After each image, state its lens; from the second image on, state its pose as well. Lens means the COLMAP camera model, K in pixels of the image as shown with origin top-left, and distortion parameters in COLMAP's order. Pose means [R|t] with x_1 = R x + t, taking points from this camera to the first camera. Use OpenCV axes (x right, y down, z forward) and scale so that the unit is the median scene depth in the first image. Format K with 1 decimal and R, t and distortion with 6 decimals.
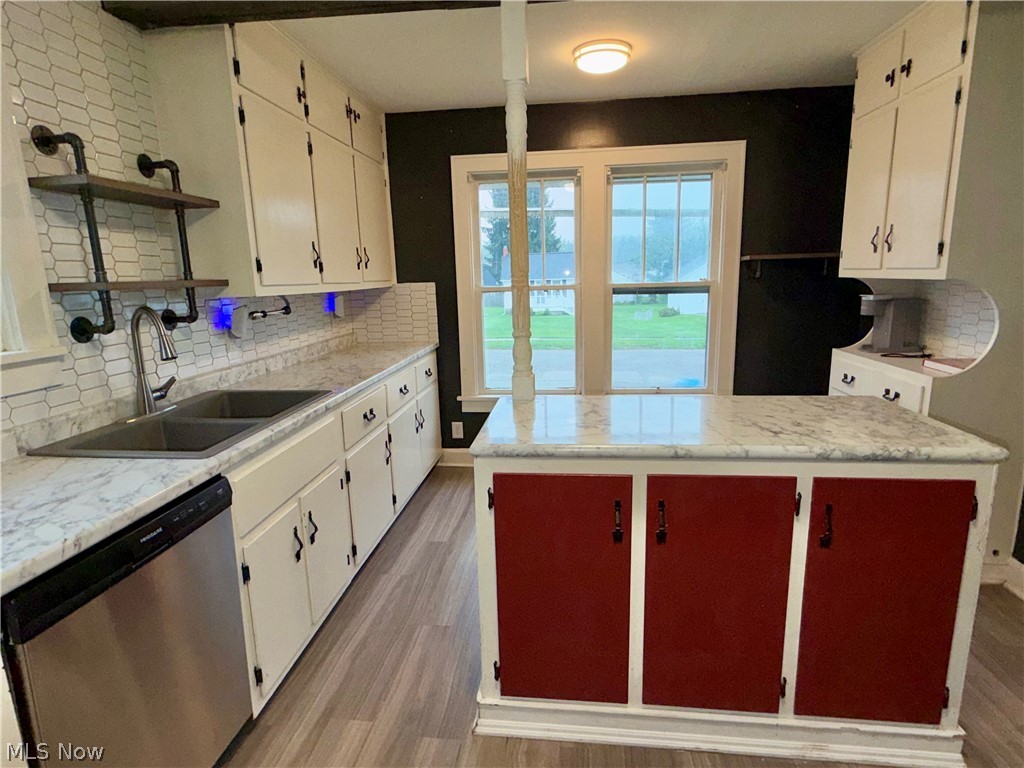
lens RADIAL K [[549.1, 0, 509.4], [0, 549.1, 384.9], [0, 0, 1]] dist [0.000515, 0.000538]
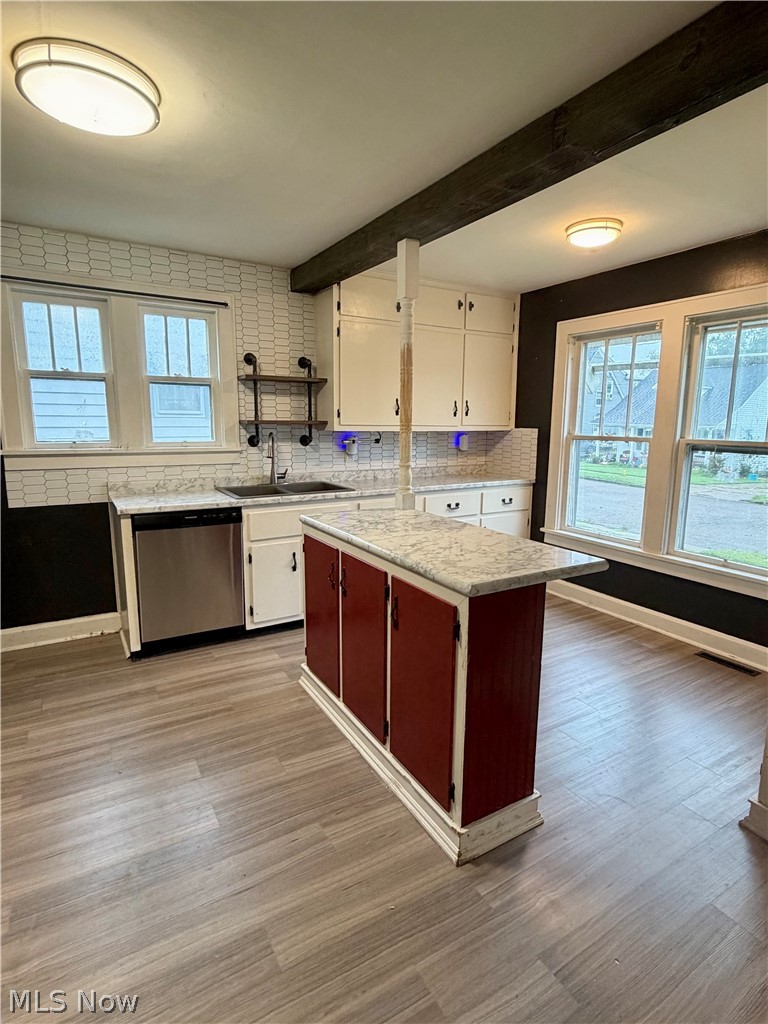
lens RADIAL K [[533.8, 0, 385.4], [0, 533.8, 508.7], [0, 0, 1]] dist [0.001260, -0.000947]
pose [[0.605570, 0.163091, -0.778901, 1.112523], [-0.181361, 0.981301, 0.064469, -0.059360], [0.774851, 0.102221, 0.623825, 0.077509]]
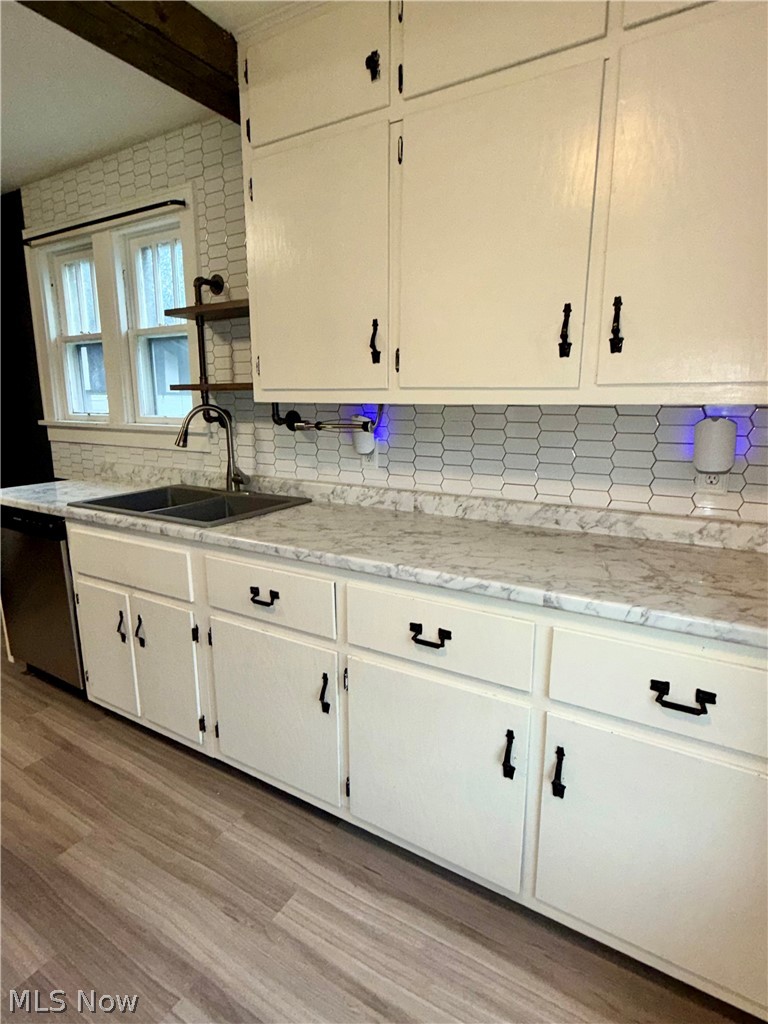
lens RADIAL K [[549.1, 0, 386.1], [0, 549.1, 509.1], [0, 0, 1]] dist [0.000515, 0.000538]
pose [[-0.422737, 0.207671, -0.882137, 0.287392], [-0.164322, 0.939691, 0.299966, -0.322060], [0.891231, 0.271761, -0.363117, 1.678201]]
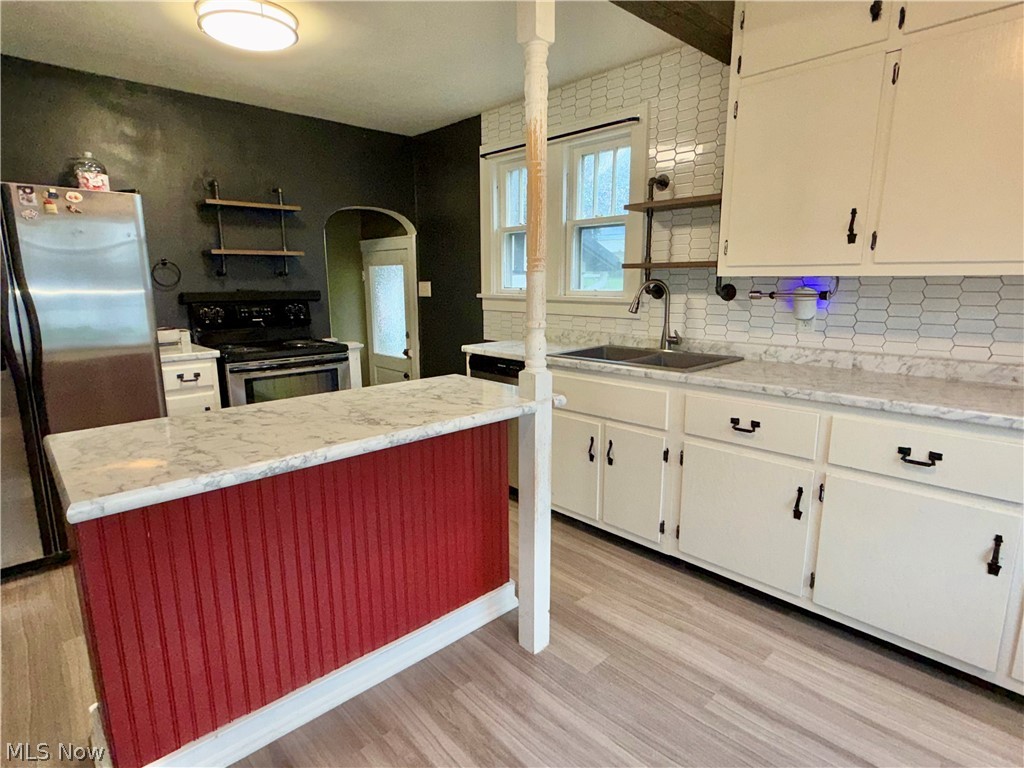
lens RADIAL K [[549.1, 0, 509.4], [0, 549.1, 384.9], [0, 0, 1]] dist [0.000515, 0.000538]
pose [[-0.650099, 0.175810, -0.739230, 0.727888], [-0.124234, 0.935180, 0.331668, -0.292922], [0.749624, 0.307455, -0.586119, 1.513192]]
